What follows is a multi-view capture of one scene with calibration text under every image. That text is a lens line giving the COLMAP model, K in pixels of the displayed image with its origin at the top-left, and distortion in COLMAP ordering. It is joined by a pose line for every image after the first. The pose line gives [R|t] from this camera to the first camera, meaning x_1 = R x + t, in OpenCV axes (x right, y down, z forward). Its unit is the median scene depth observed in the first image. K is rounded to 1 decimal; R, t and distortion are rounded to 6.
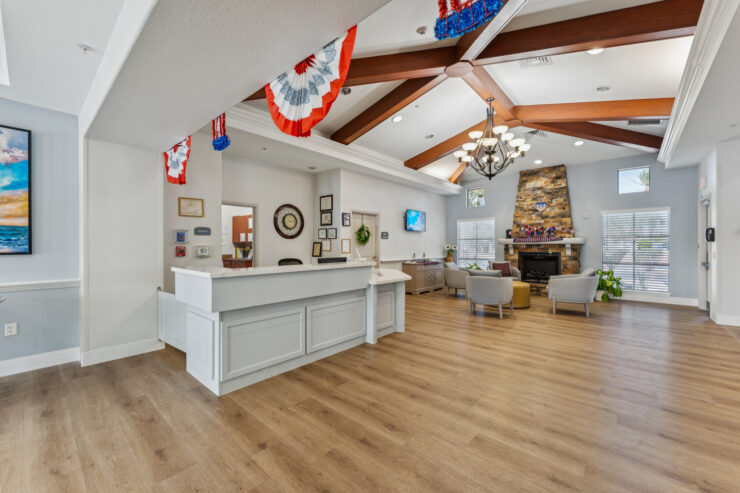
lens RADIAL K [[300.2, 0, 369.7], [0, 300.2, 246.3], [0, 0, 1]] dist [-0.000717, -0.000763]
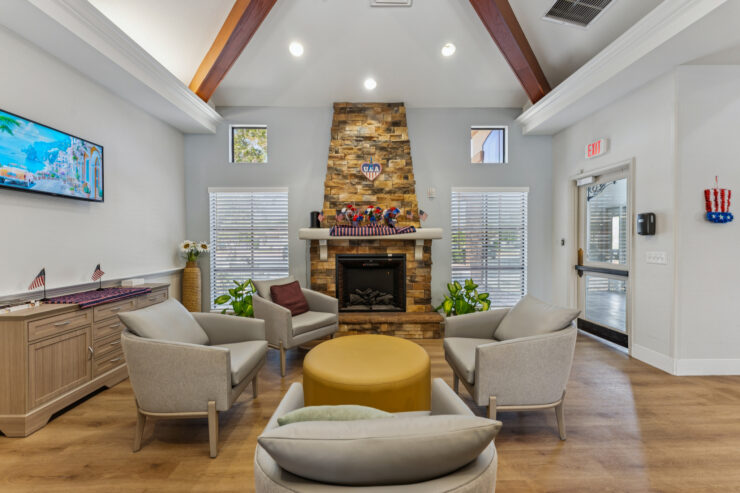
lens RADIAL K [[300.2, 0, 369.9], [0, 300.2, 244.5], [0, 0, 1]] dist [-0.000717, -0.000763]
pose [[0.745929, -0.010838, 0.665937, 0.201518], [0.004100, 0.999923, 0.011680, -0.004502], [-0.666013, -0.005982, 0.745916, 0.590261]]
